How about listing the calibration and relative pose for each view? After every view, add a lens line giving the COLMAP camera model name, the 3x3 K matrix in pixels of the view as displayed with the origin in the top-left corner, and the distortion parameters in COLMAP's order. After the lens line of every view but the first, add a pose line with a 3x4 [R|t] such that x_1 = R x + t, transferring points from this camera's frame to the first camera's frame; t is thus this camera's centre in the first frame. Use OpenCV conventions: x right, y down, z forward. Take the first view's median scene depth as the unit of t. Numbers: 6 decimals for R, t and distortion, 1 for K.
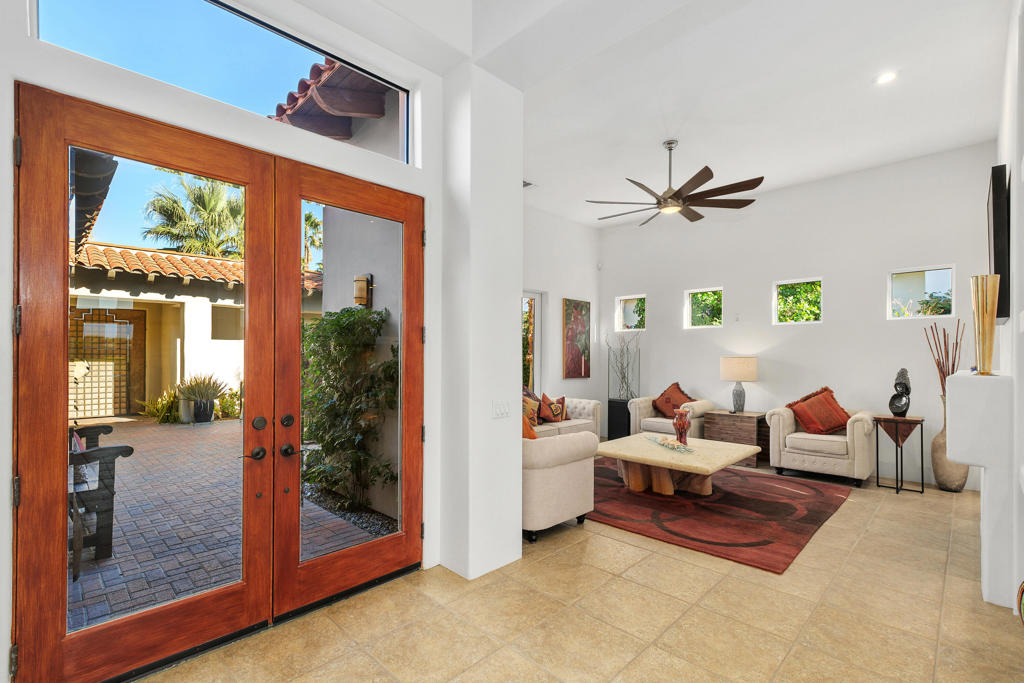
lens RADIAL K [[460.7, 0, 507.4], [0, 460.7, 354.5], [0, 0, 1]] dist [0.004734, -0.002685]
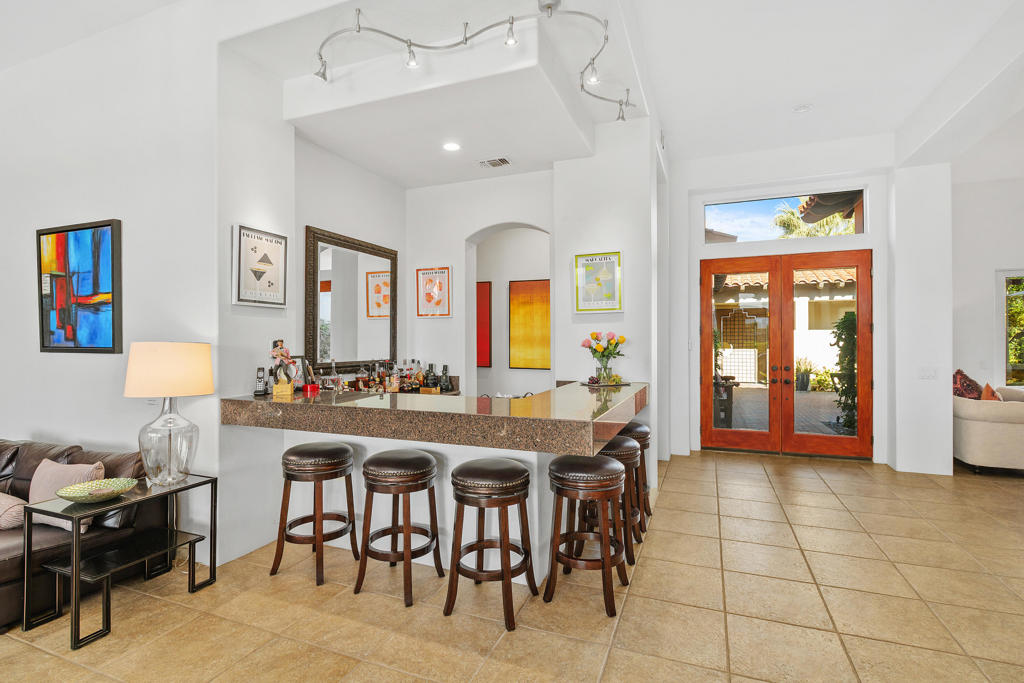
lens RADIAL K [[488.4, 0, 511.4], [0, 488.4, 339.0], [0, 0, 1]] dist [-0.003451, -0.000901]
pose [[0.383643, -0.005733, -0.923464, 0.963583], [0.003311, 0.999983, -0.004833, 0.002229], [0.923475, -0.001203, 0.383656, -0.934379]]
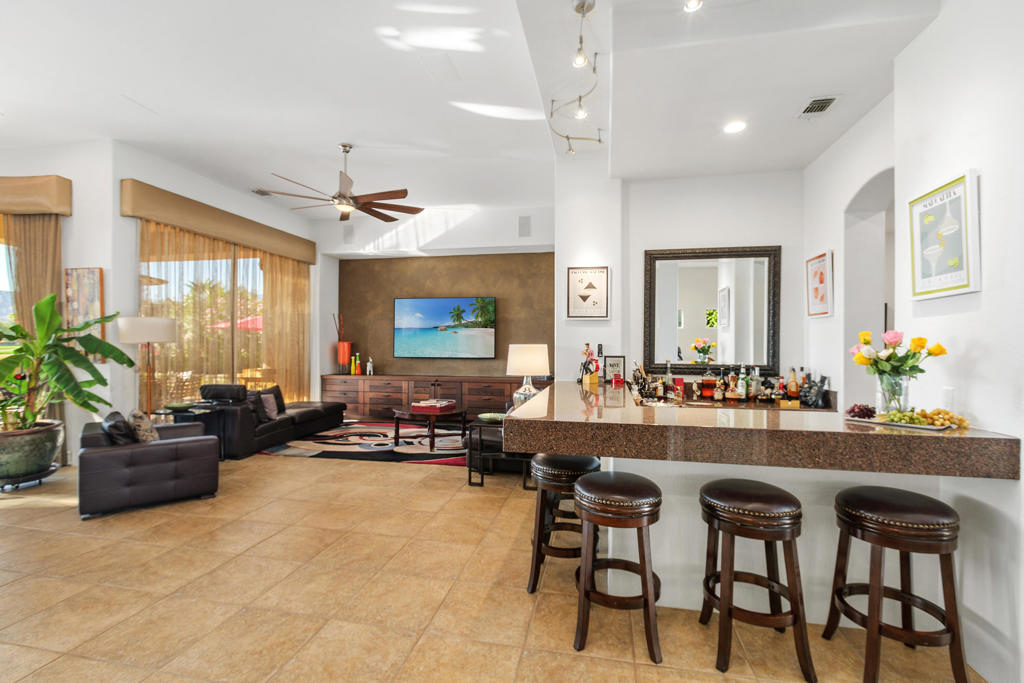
lens RADIAL K [[460.7, 0, 509.8], [0, 460.7, 342.0], [0, 0, 1]] dist [0.004734, -0.002685]
pose [[-0.844570, -0.009183, -0.535366, 0.737778], [-0.007100, 0.999957, -0.005951, 0.003152], [0.535398, -0.001225, -0.844599, 0.063141]]
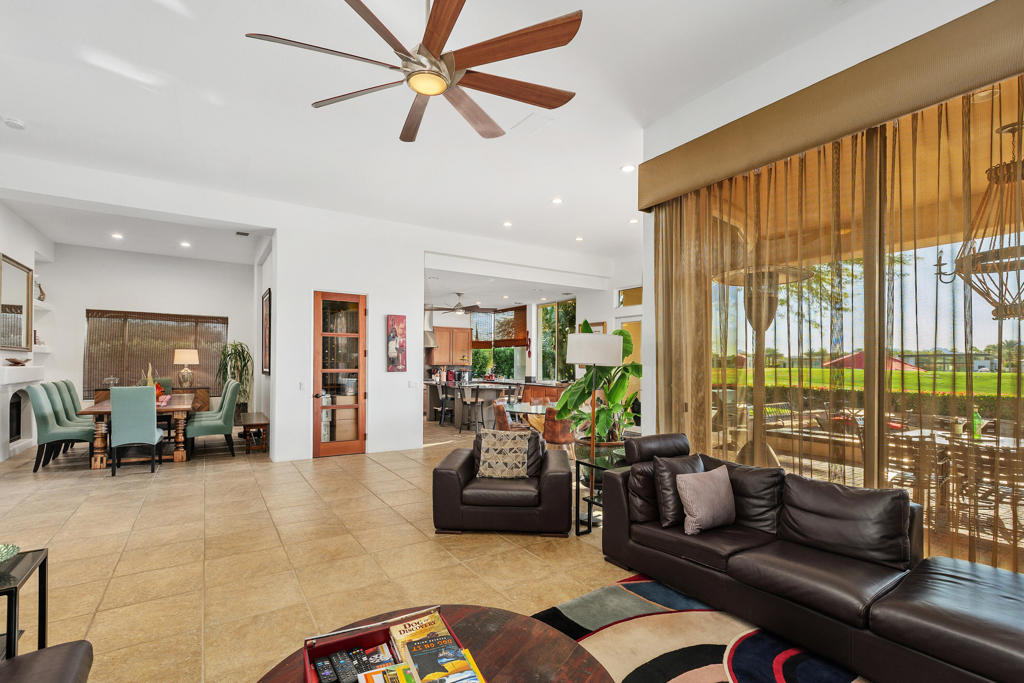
lens RADIAL K [[460.7, 0, 508.6], [0, 460.7, 358.7], [0, 0, 1]] dist [0.004734, -0.002685]
pose [[0.213053, 0.010221, 0.976987, -0.431788], [-0.005368, 0.999942, -0.009290, 0.000395], [-0.977026, -0.003265, 0.213095, -2.003525]]
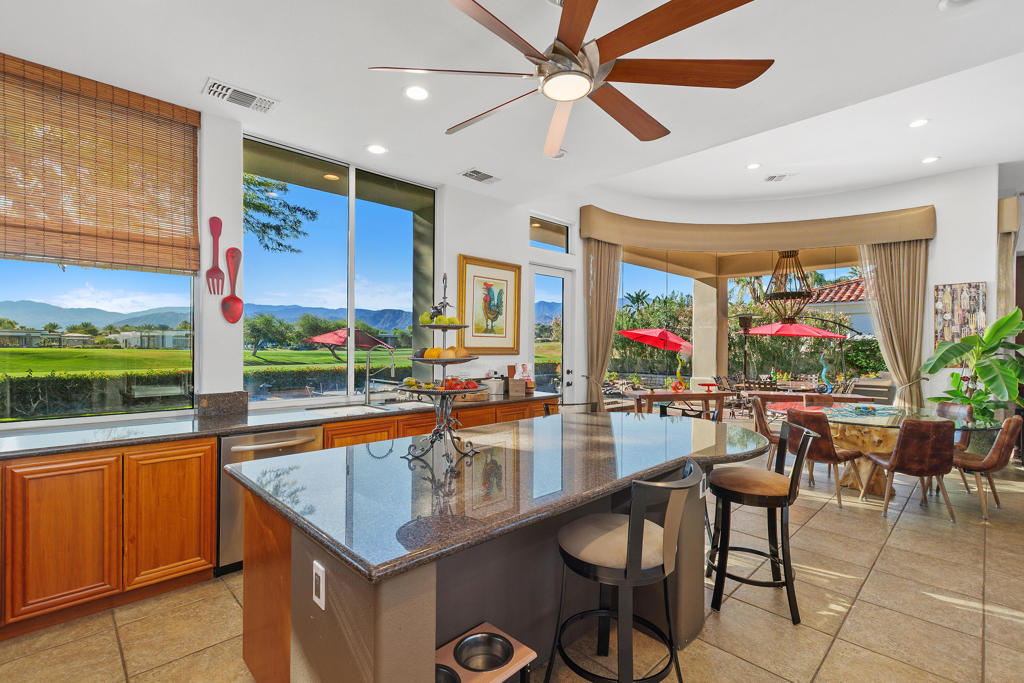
lens RADIAL K [[460.7, 0, 507.2], [0, 460.7, 348.1], [0, 0, 1]] dist [0.004734, -0.002685]
pose [[-0.999554, -0.009422, 0.028352, 2.868914], [-0.009279, 0.999943, 0.005197, 0.002986], [-0.028399, 0.004932, -0.999585, -0.264007]]
